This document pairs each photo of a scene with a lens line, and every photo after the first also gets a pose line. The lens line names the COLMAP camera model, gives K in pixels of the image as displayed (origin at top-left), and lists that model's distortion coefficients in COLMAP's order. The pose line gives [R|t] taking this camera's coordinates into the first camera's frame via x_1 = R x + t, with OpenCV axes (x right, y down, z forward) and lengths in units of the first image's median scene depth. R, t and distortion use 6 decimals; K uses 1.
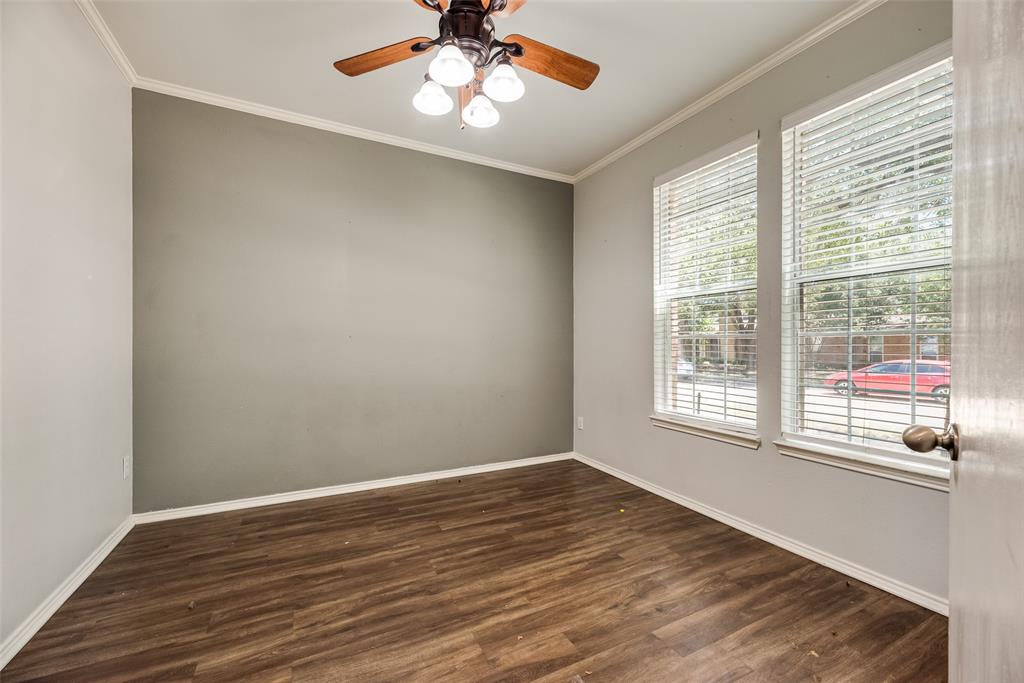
lens RADIAL K [[410.7, 0, 511.0], [0, 410.7, 343.0], [0, 0, 1]] dist [0.009004, 0.000014]
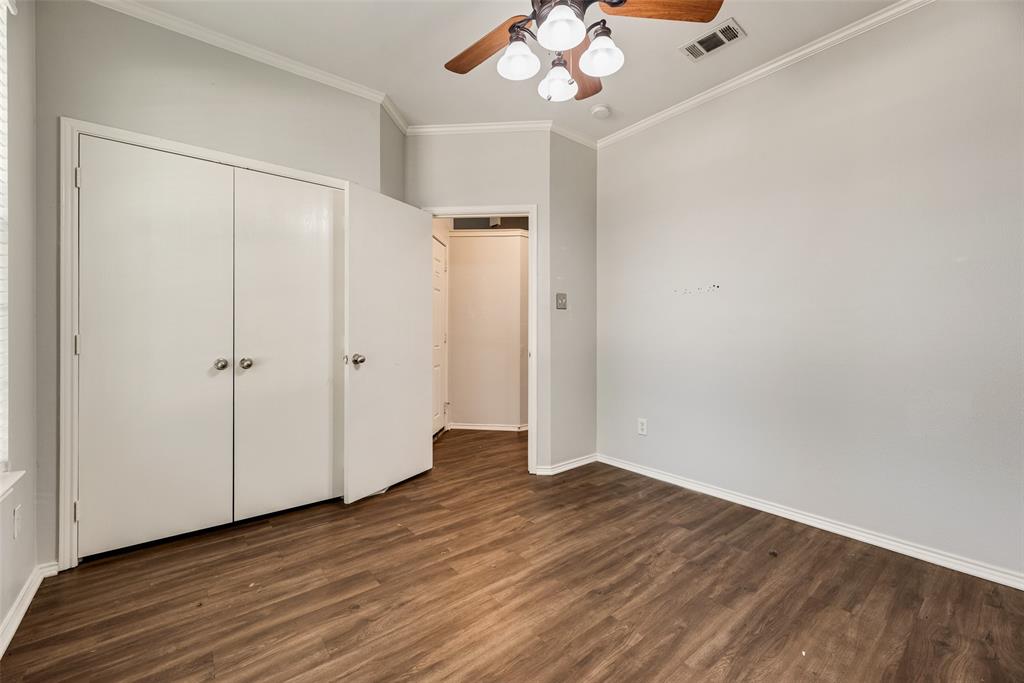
lens RADIAL K [[410.7, 0, 512.8], [0, 410.7, 337.0], [0, 0, 1]] dist [0.009004, 0.000014]
pose [[-0.977678, -0.000140, -0.210108, 0.194926], [-0.000773, 0.999995, 0.002931, 0.016492], [0.210106, 0.003028, -0.977674, 1.910110]]
